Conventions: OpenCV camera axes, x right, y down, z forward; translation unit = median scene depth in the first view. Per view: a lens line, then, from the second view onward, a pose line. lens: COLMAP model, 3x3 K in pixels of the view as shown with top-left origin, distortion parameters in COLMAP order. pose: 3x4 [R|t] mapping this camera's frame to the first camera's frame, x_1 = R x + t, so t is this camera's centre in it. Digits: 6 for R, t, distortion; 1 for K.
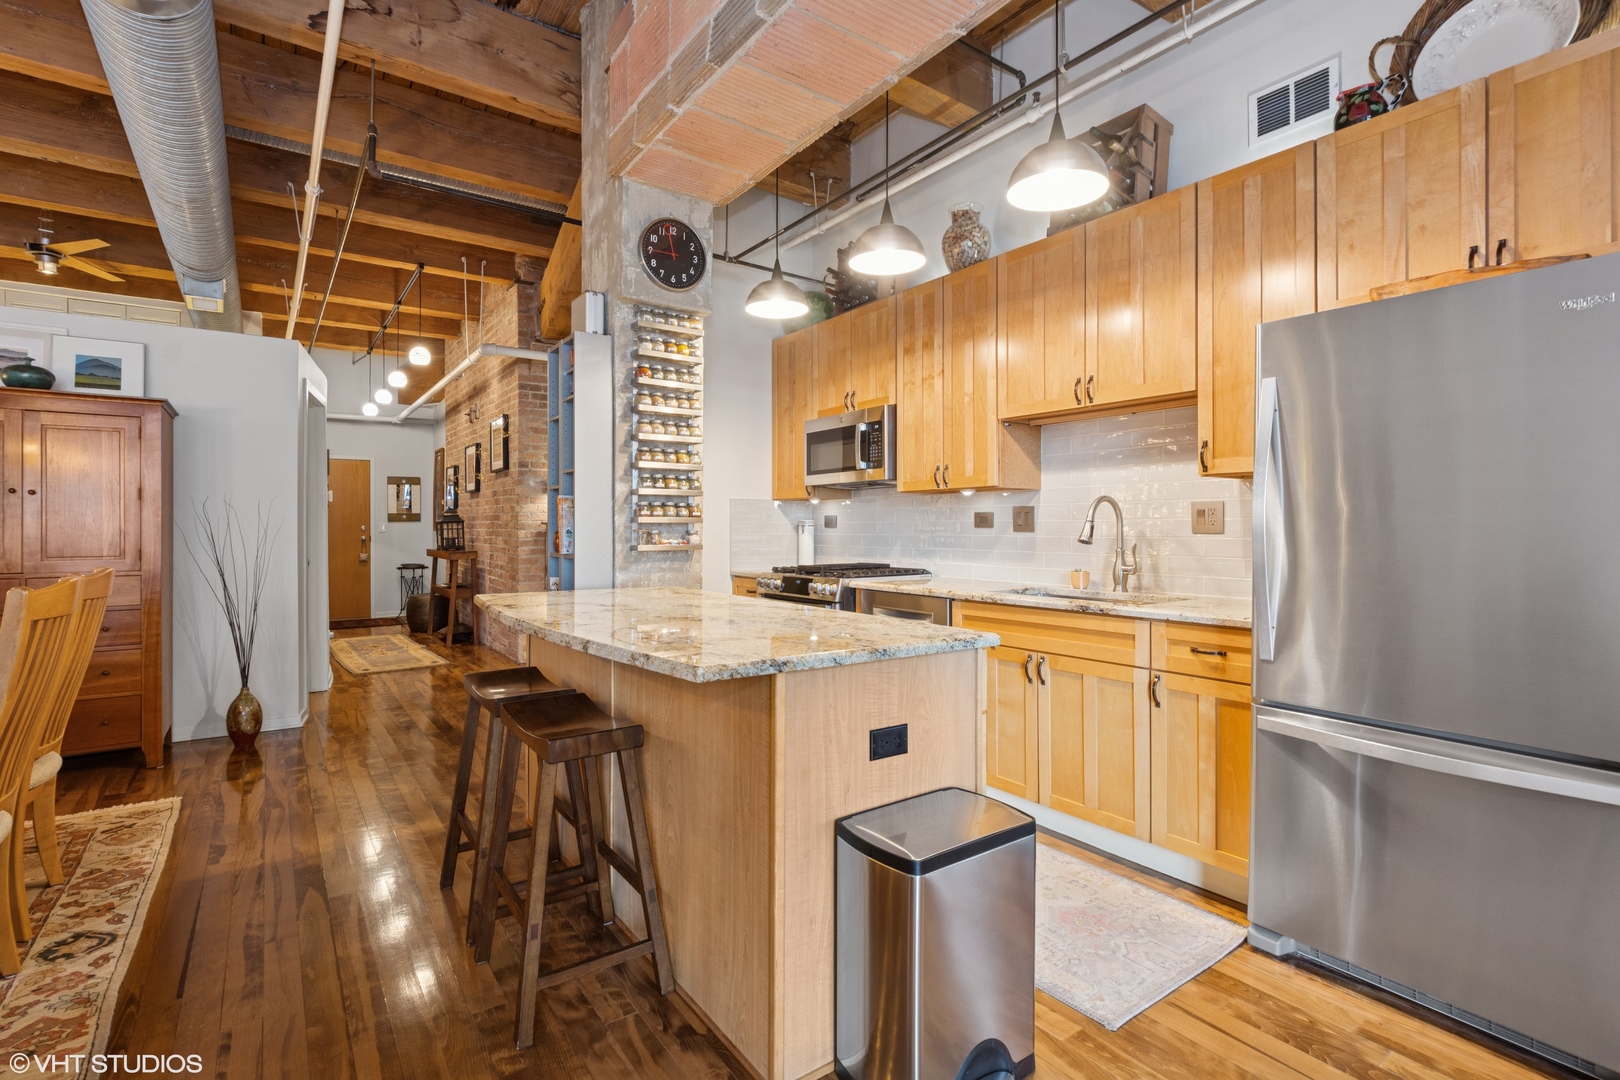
lens RADIAL K [[771.9, 0, 808.2], [0, 771.9, 526.9], [0, 0, 1]] dist [-0.001456, 0.001102]
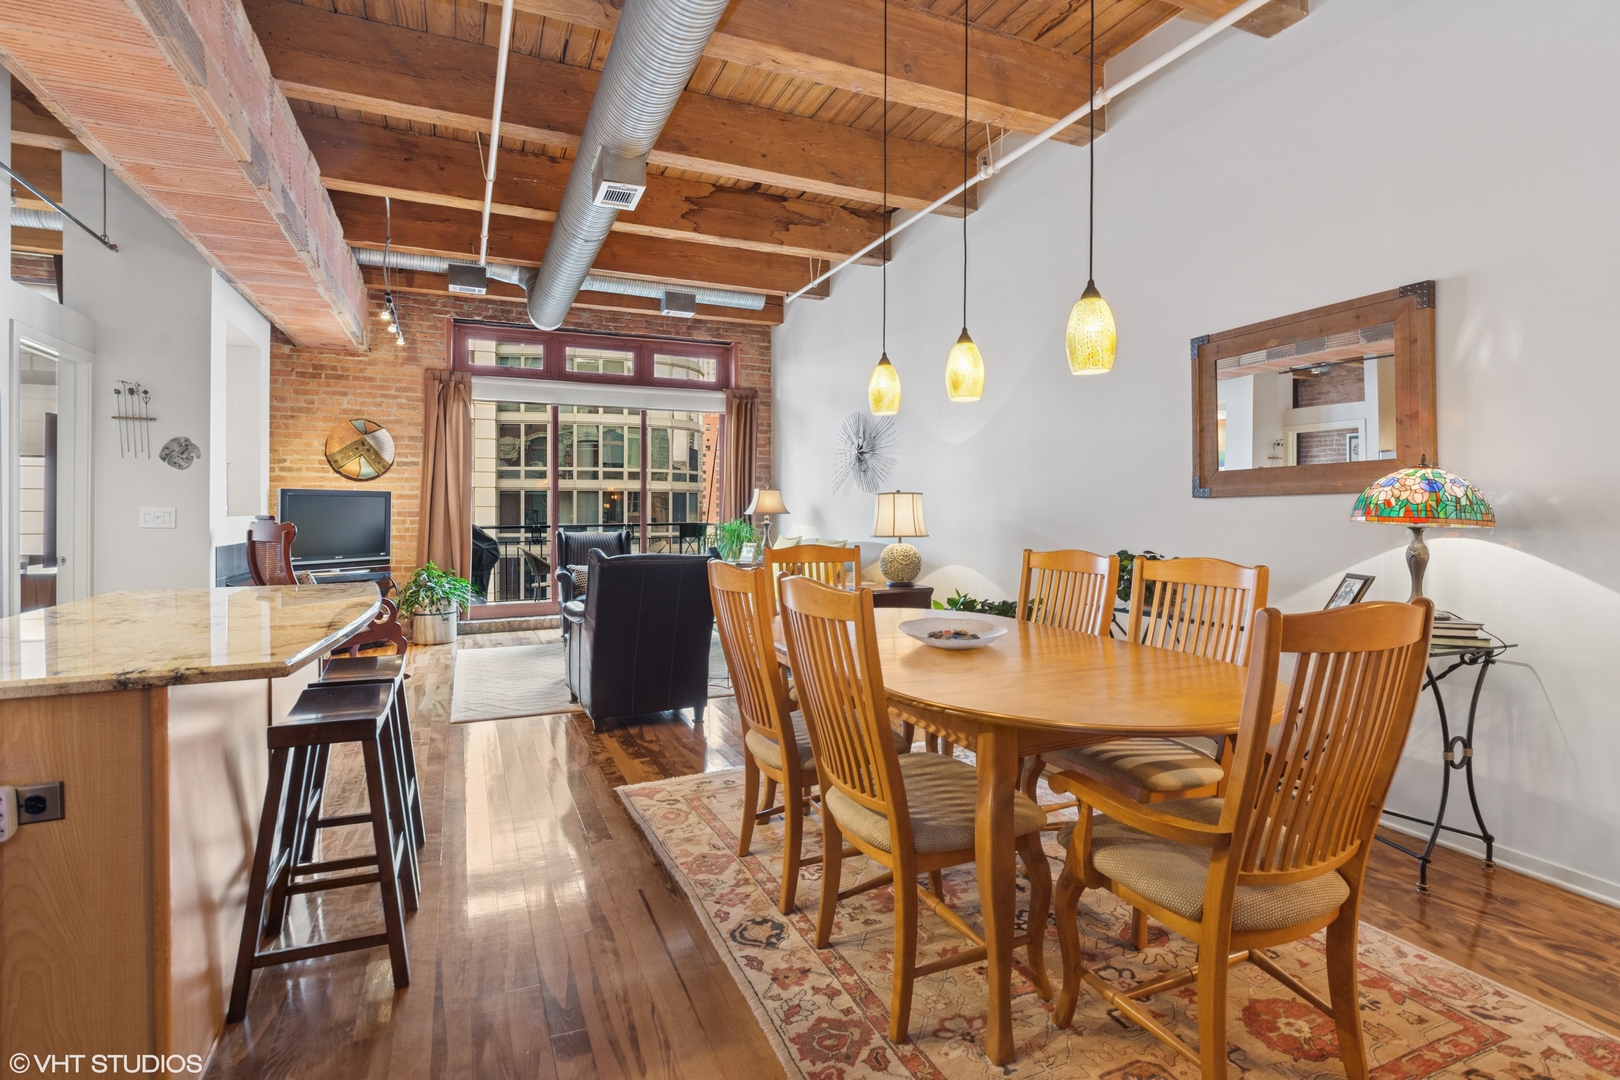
lens RADIAL K [[771.9, 0, 811.5], [0, 771.9, 523.8], [0, 0, 1]] dist [-0.001456, 0.001102]
pose [[-0.983562, -0.003030, 0.180547, -0.500694], [0.000993, 0.999753, 0.022190, -0.010738], [-0.180570, 0.022004, -0.983316, 0.830212]]
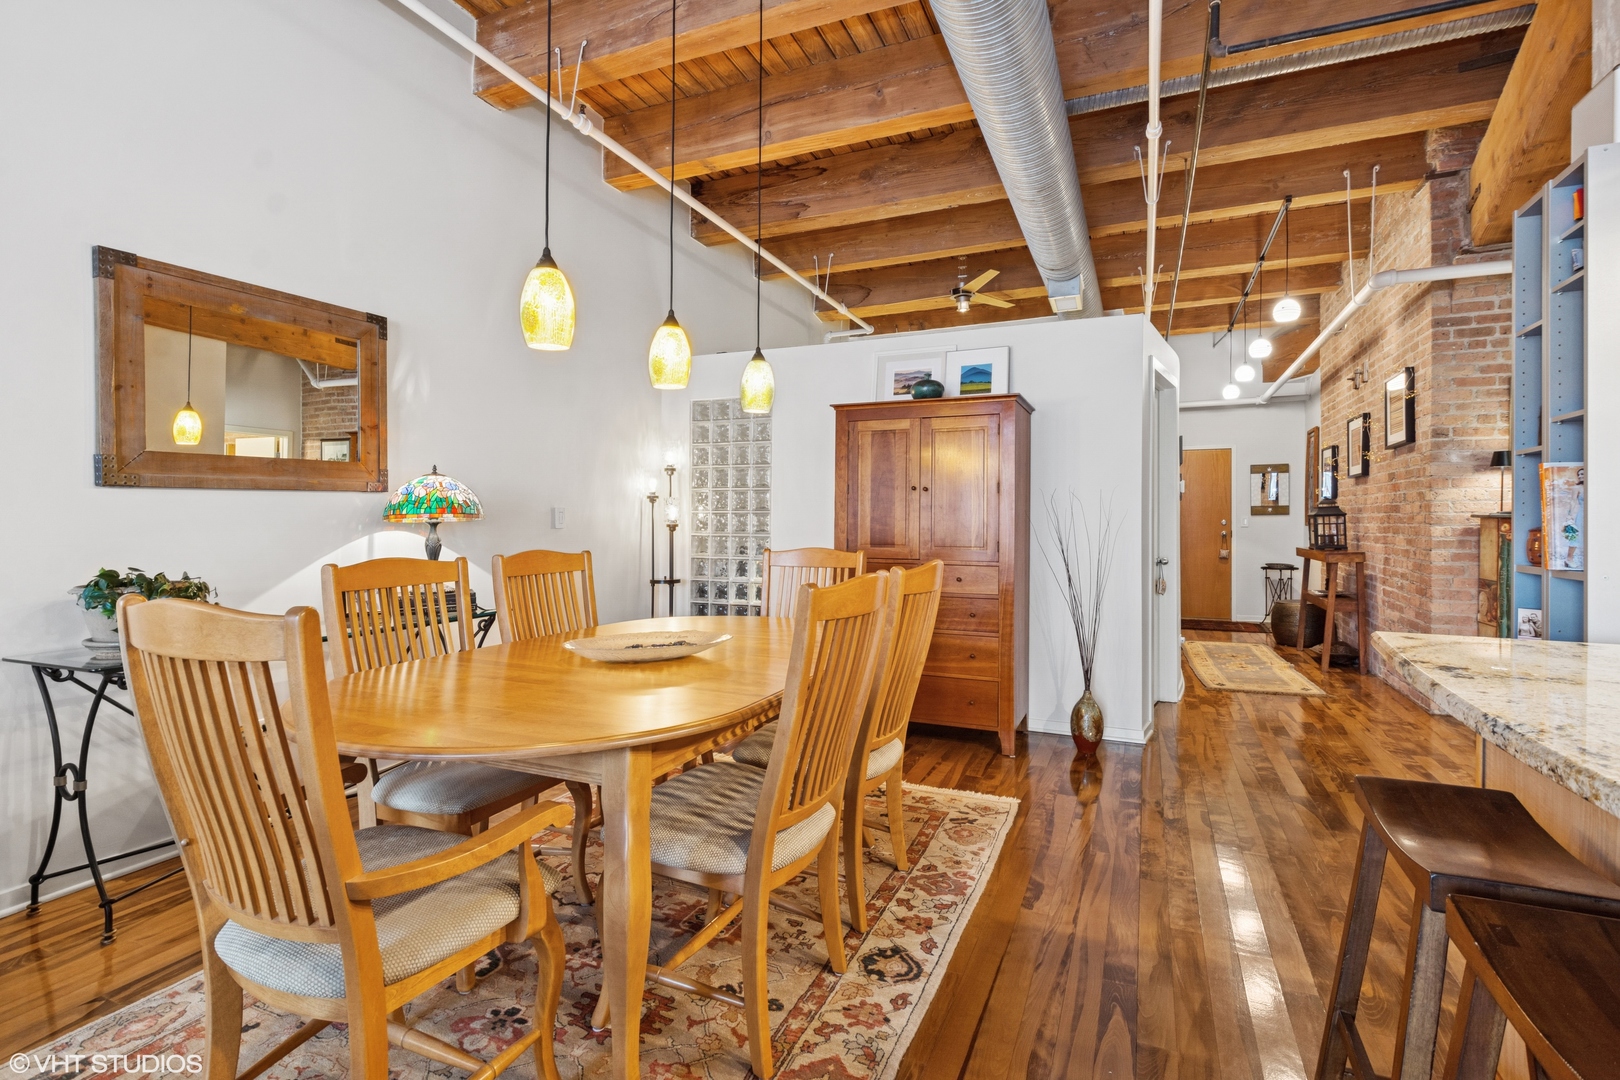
lens RADIAL K [[771.9, 0, 802.8], [0, 771.9, 516.4], [0, 0, 1]] dist [-0.001456, 0.001102]
pose [[0.514014, -0.001823, -0.857780, -0.082015], [-0.003647, 0.999984, -0.004311, 0.000818], [0.857774, 0.005344, 0.513999, 0.176642]]
